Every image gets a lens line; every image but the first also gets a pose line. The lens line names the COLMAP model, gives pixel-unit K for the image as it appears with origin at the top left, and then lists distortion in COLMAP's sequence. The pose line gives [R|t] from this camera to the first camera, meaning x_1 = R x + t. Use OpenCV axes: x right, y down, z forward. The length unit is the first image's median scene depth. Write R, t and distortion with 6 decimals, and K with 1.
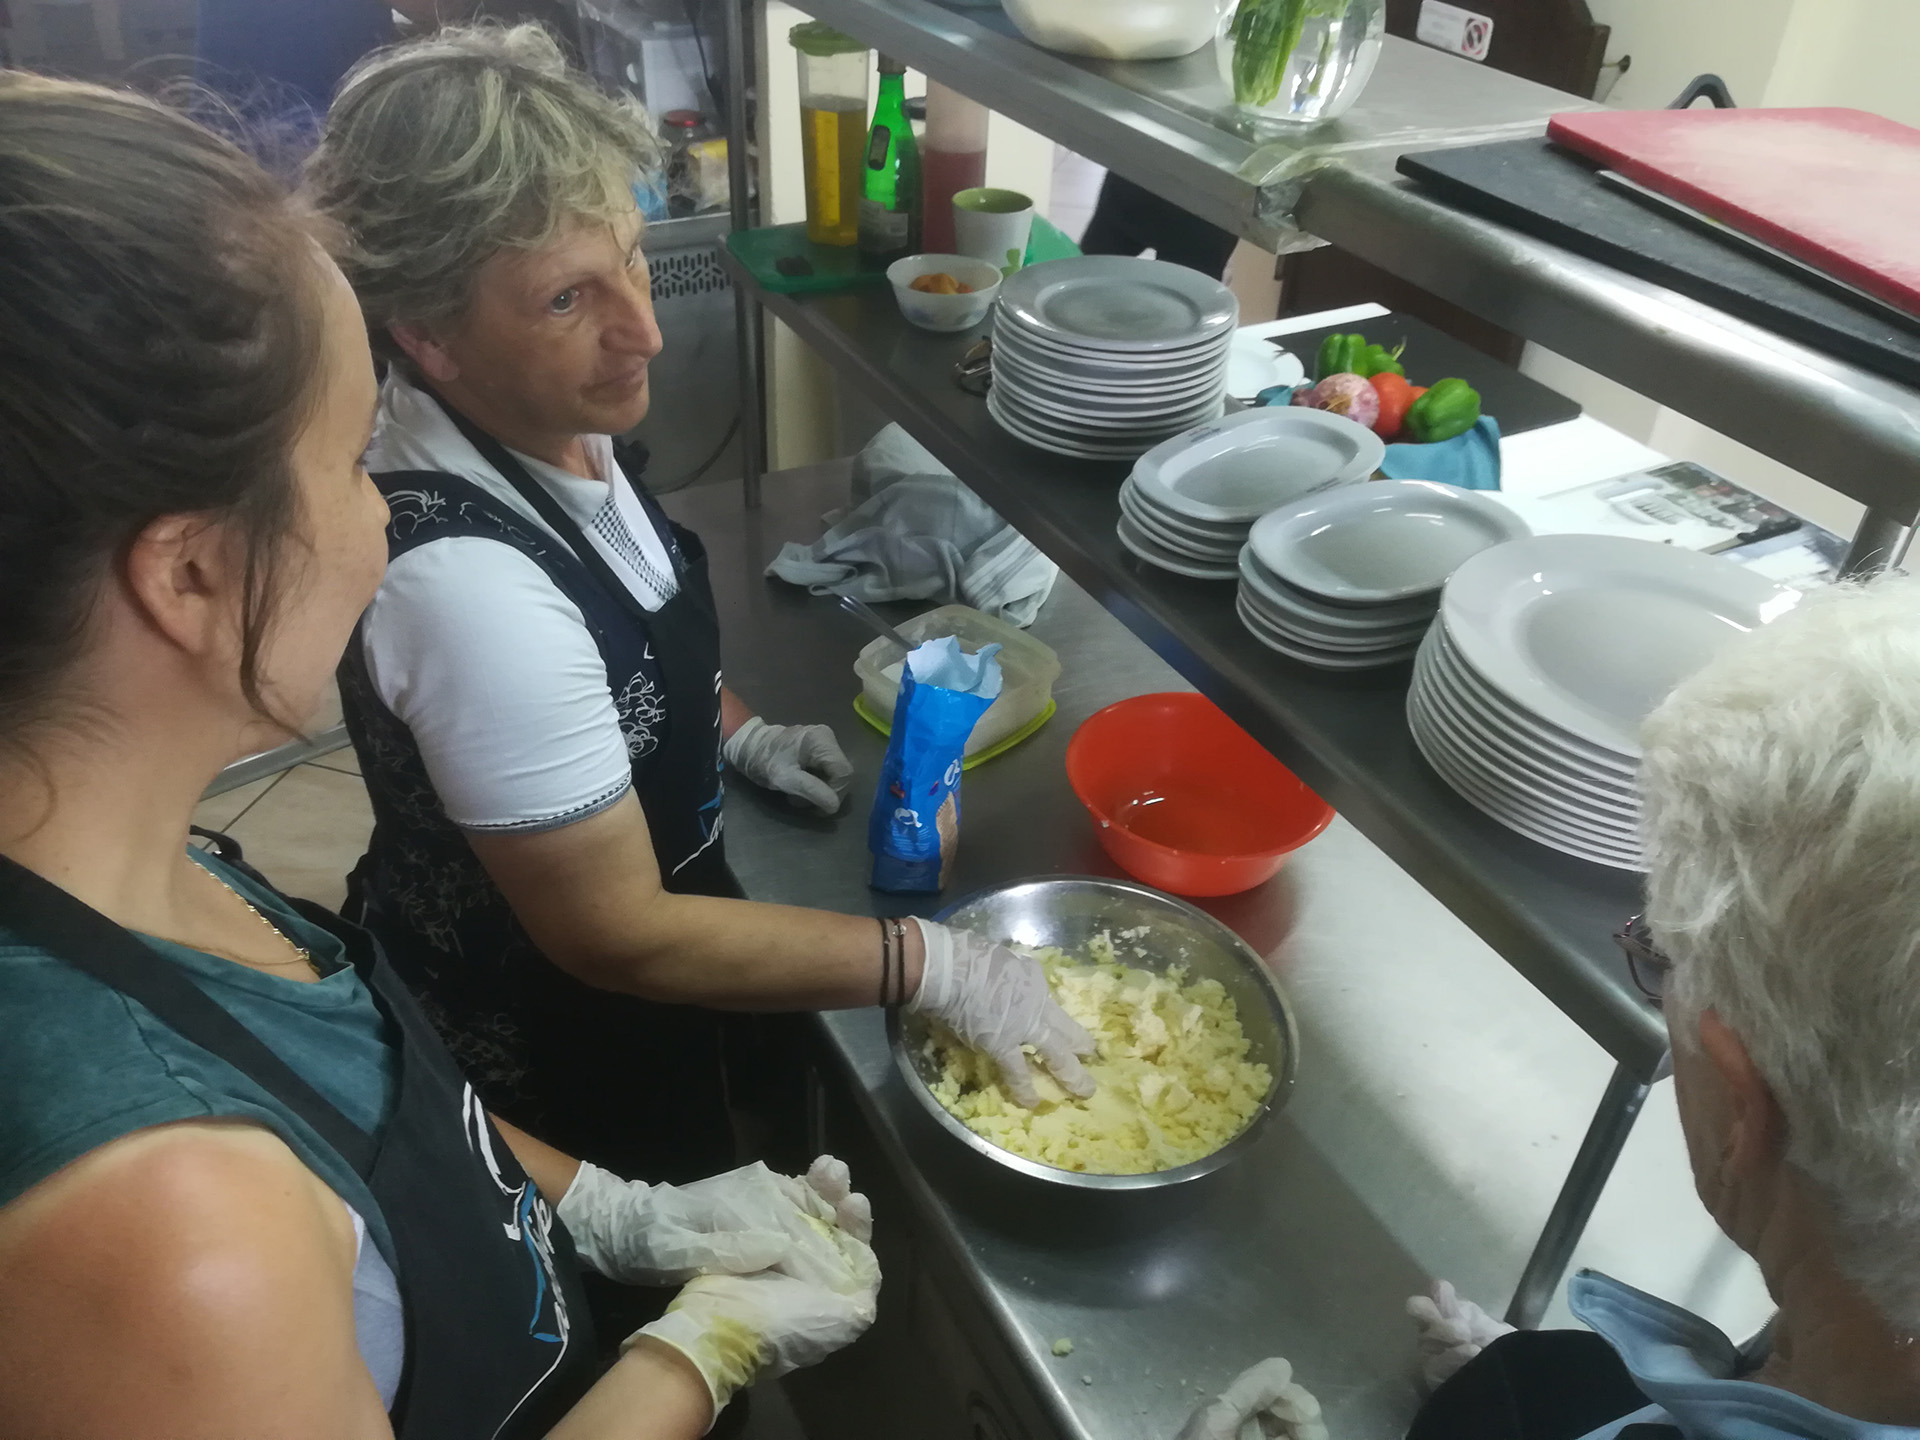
lens RADIAL K [[1474.6, 0, 949.7], [0, 1474.6, 722.7], [0, 0, 1]] dist [0.091081, -0.159281]
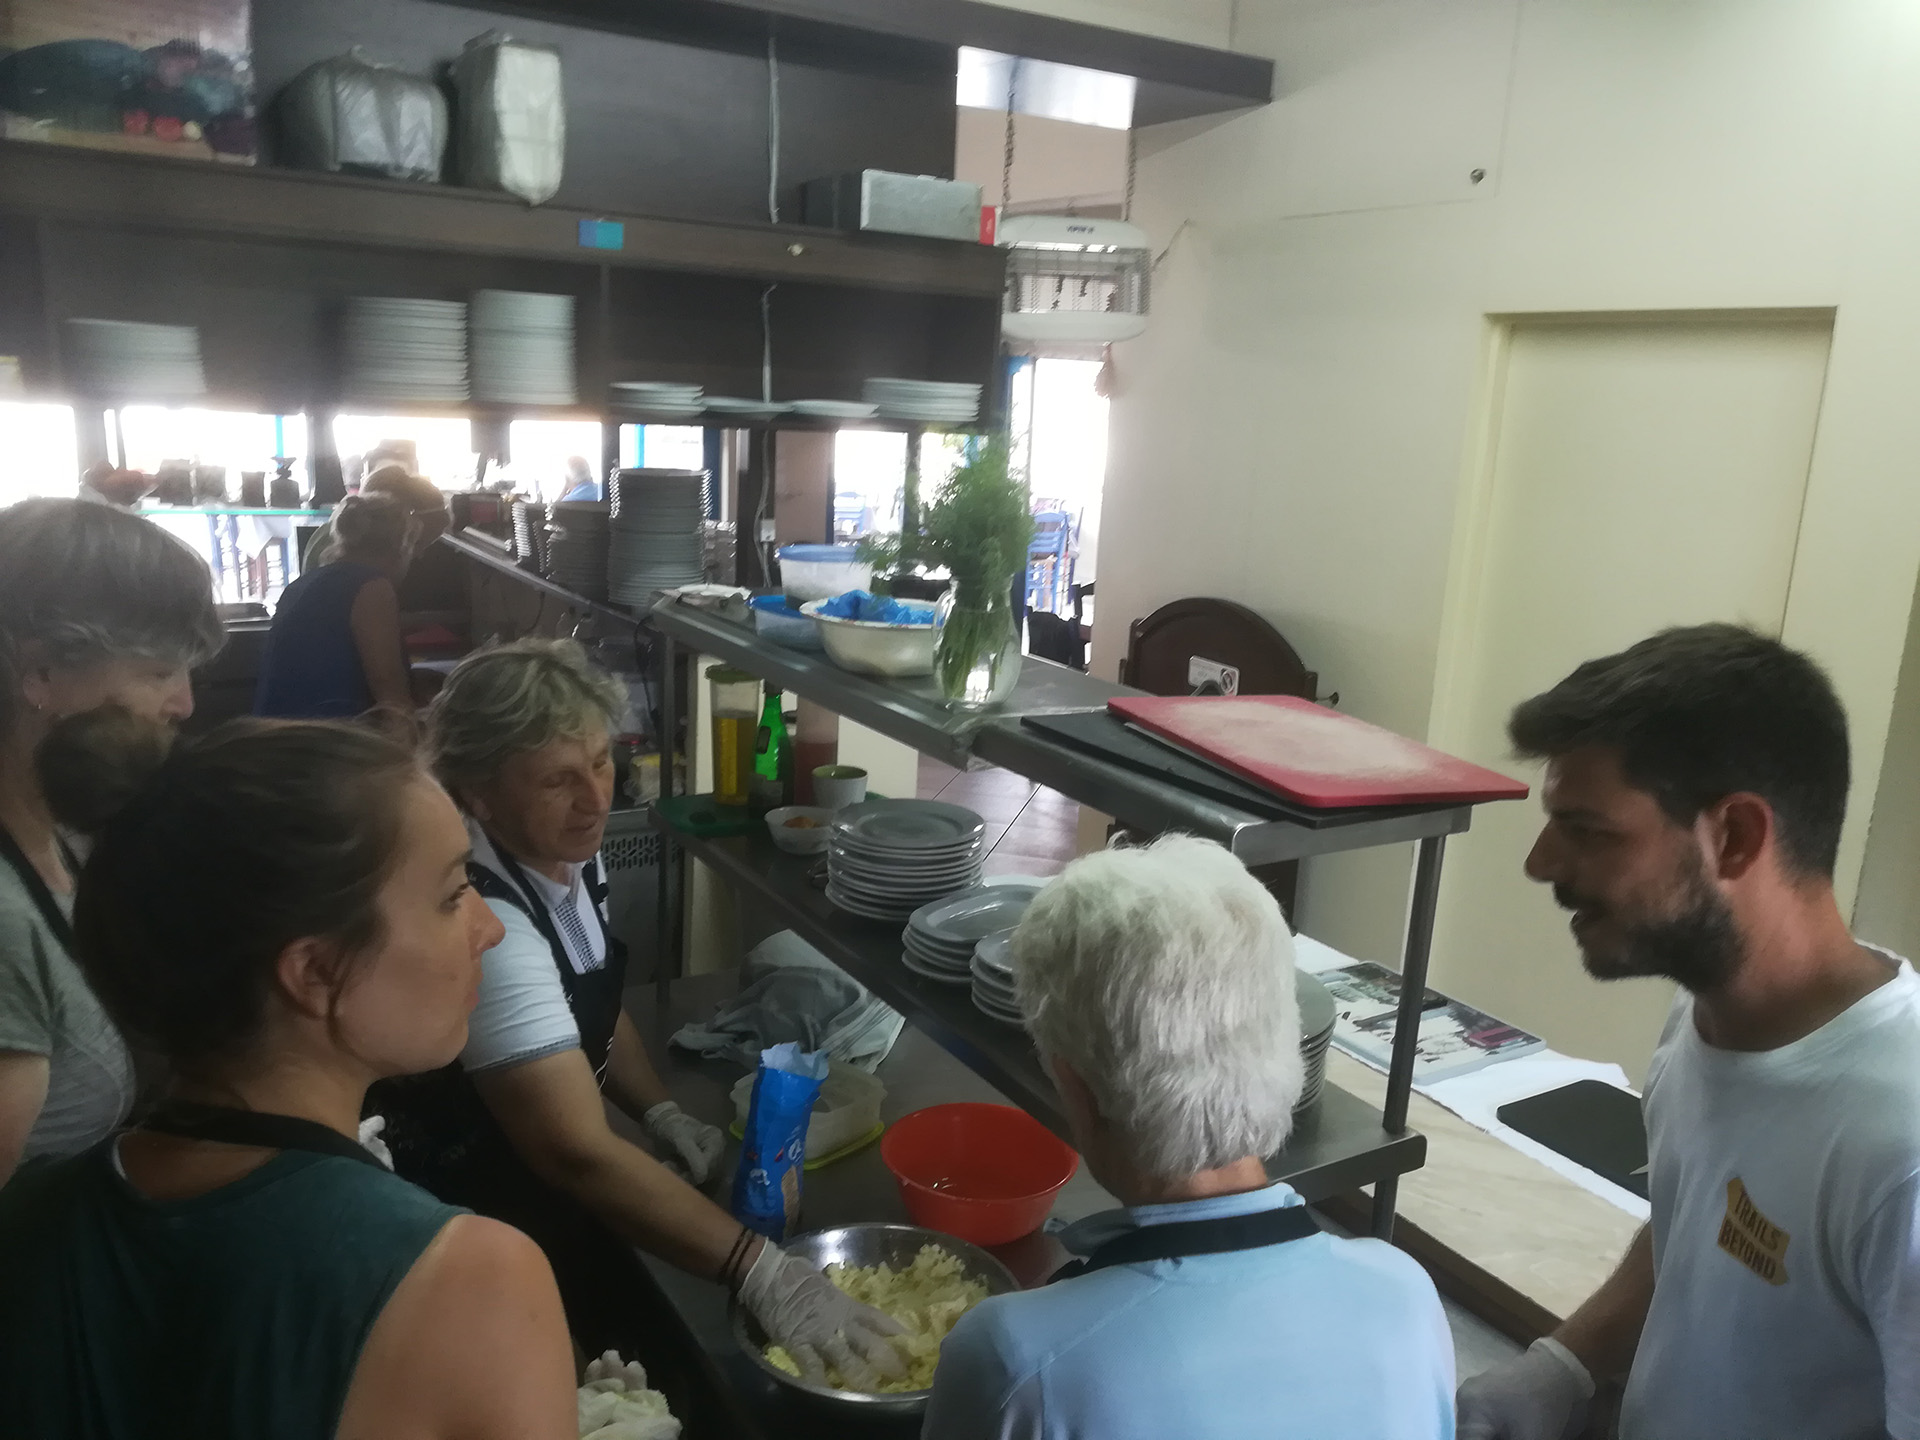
lens RADIAL K [[1474.6, 0, 949.7], [0, 1474.6, 722.7], [0, 0, 1]] dist [0.091081, -0.159281]
pose [[0.998808, -0.002151, 0.048756, 0.064156], [0.021604, 0.915306, -0.402178, 0.186732], [-0.043762, 0.402753, 0.914262, -0.344334]]
